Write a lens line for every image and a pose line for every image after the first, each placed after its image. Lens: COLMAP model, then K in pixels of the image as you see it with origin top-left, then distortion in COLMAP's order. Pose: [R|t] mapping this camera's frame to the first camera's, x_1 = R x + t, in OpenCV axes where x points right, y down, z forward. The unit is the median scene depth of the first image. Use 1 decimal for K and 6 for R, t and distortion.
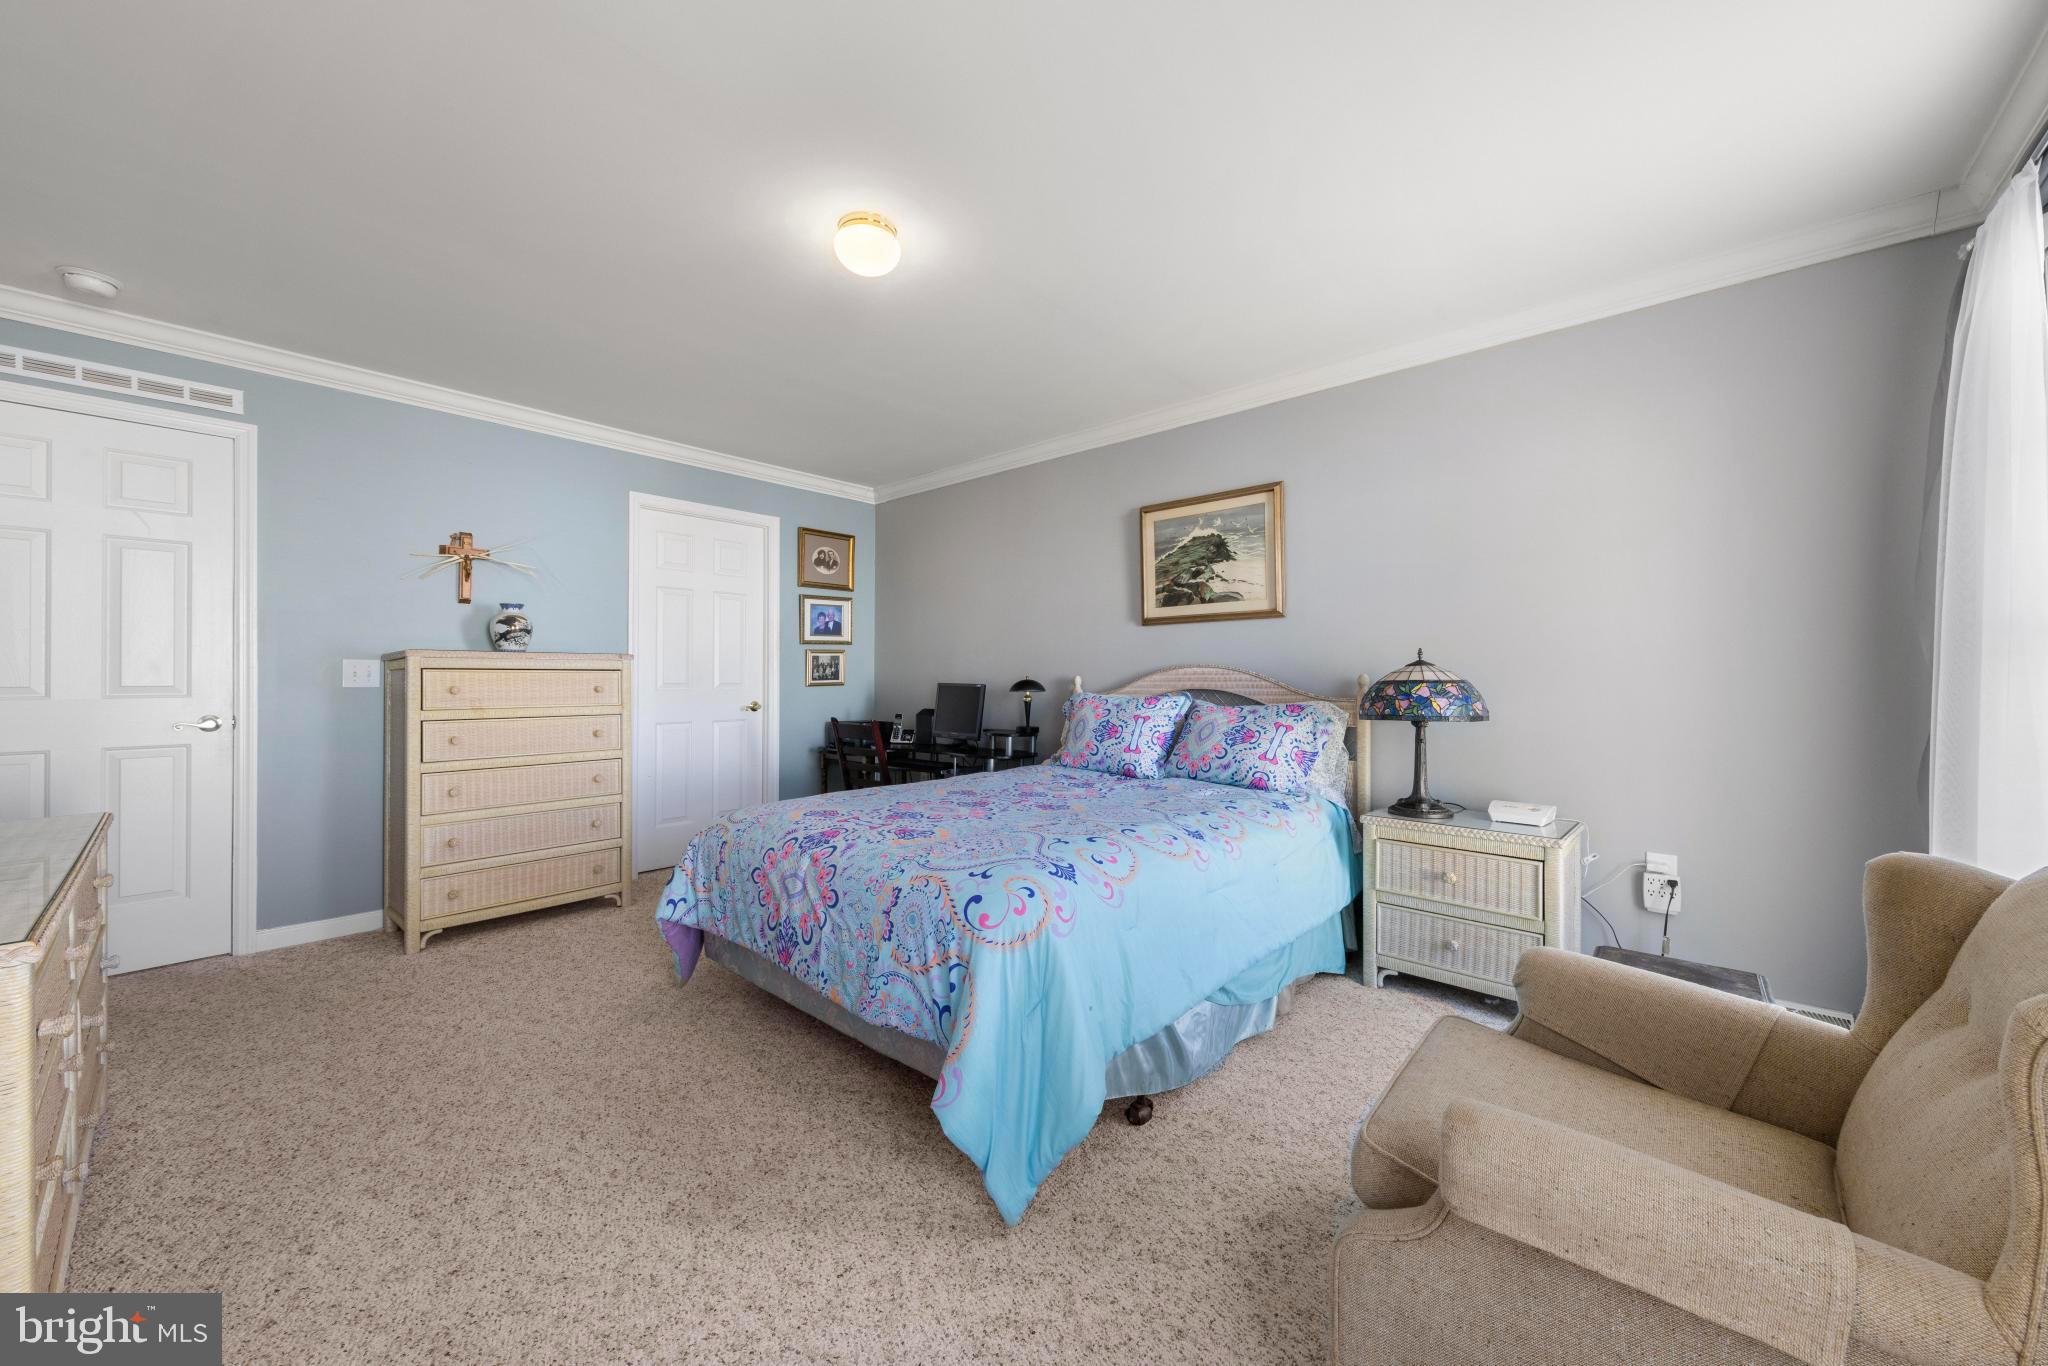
lens RADIAL K [[734.8, 0, 1027.4], [0, 734.8, 675.0], [0, 0, 1]] dist [-0.000123, -0.000012]
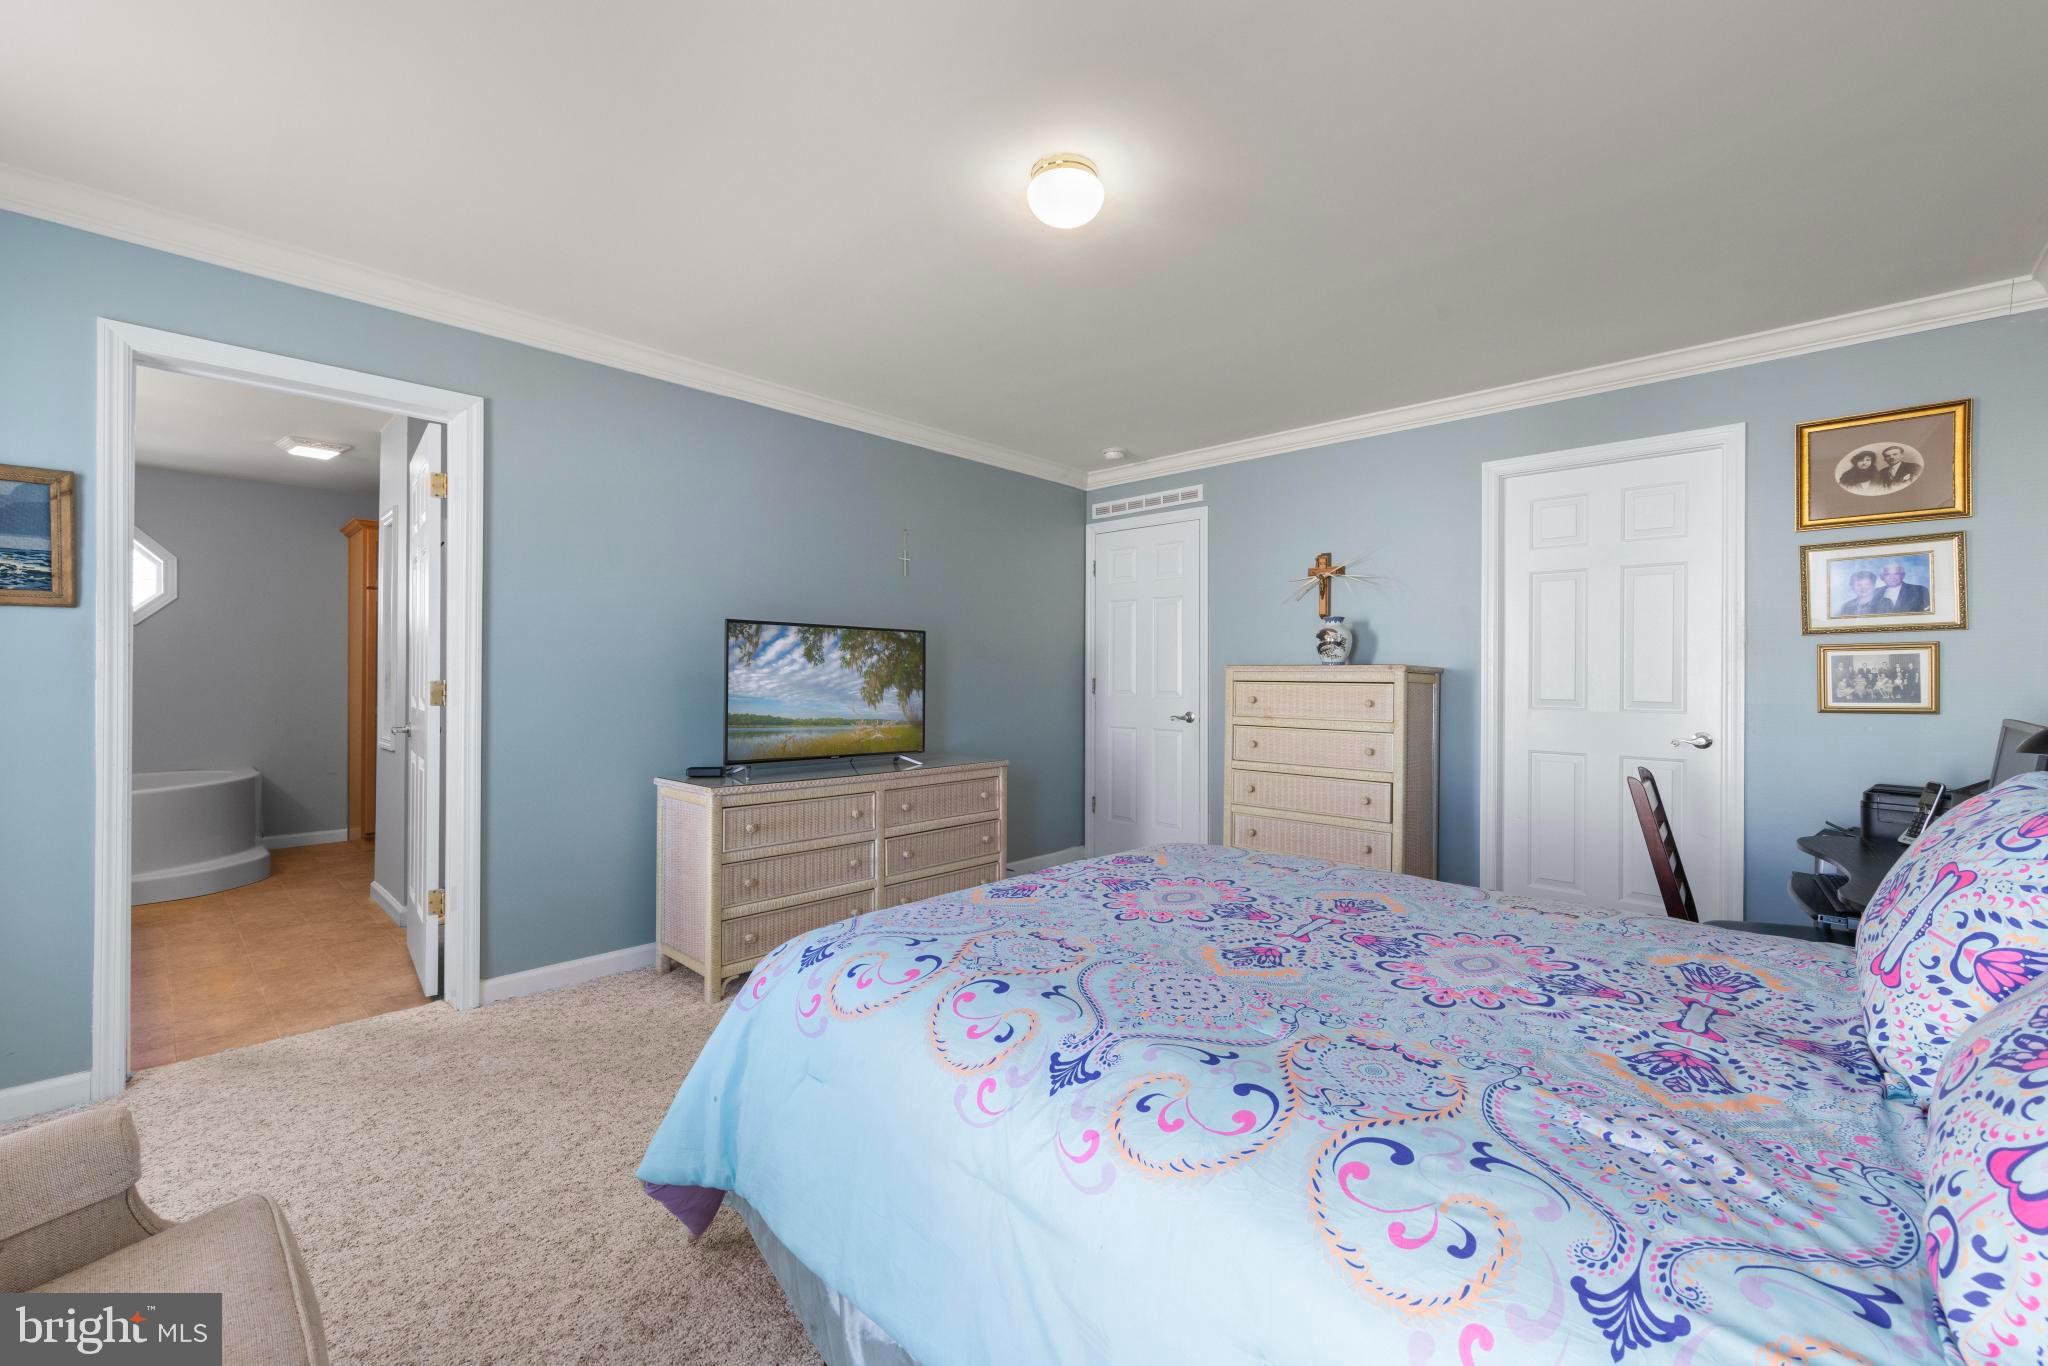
lens RADIAL K [[821.2, 0, 1026.3], [0, 821.2, 680.2], [0, 0, 1]] dist [-0.013684, -0.000215]
pose [[-0.038672, 0.007890, -0.999221, 0.316894], [-0.001372, 0.999967, 0.007949, -0.012249], [0.999251, 0.001678, -0.038660, 0.433101]]
